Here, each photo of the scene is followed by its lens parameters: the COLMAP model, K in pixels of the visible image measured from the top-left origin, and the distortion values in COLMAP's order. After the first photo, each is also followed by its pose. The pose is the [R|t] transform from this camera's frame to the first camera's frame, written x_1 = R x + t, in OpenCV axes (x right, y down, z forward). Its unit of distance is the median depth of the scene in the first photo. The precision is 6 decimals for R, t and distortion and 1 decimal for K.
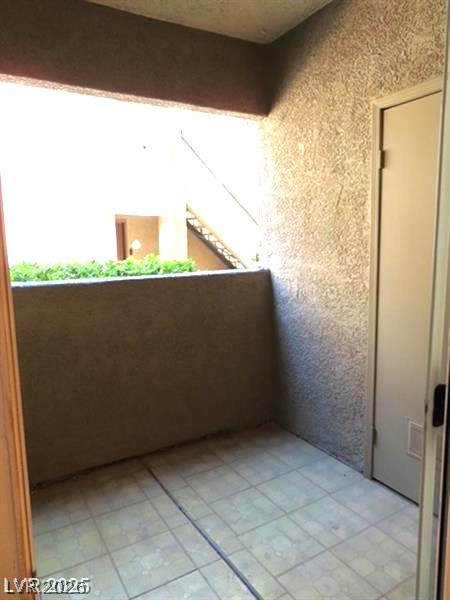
lens RADIAL K [[425.6, 0, 225.0], [0, 425.6, 300.0], [0, 0, 1]] dist [-0.009306, 0.001025]
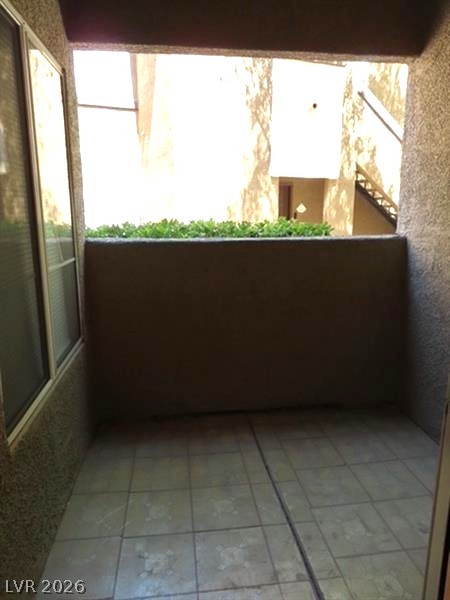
lens RADIAL K [[425.6, 0, 225.0], [0, 425.6, 300.0], [0, 0, 1]] dist [-0.009306, 0.001025]
pose [[0.916702, 0.099403, -0.387010, 0.126890], [-0.067781, 0.993210, 0.094553, 0.000438], [0.393781, -0.060444, 0.917215, 0.036712]]
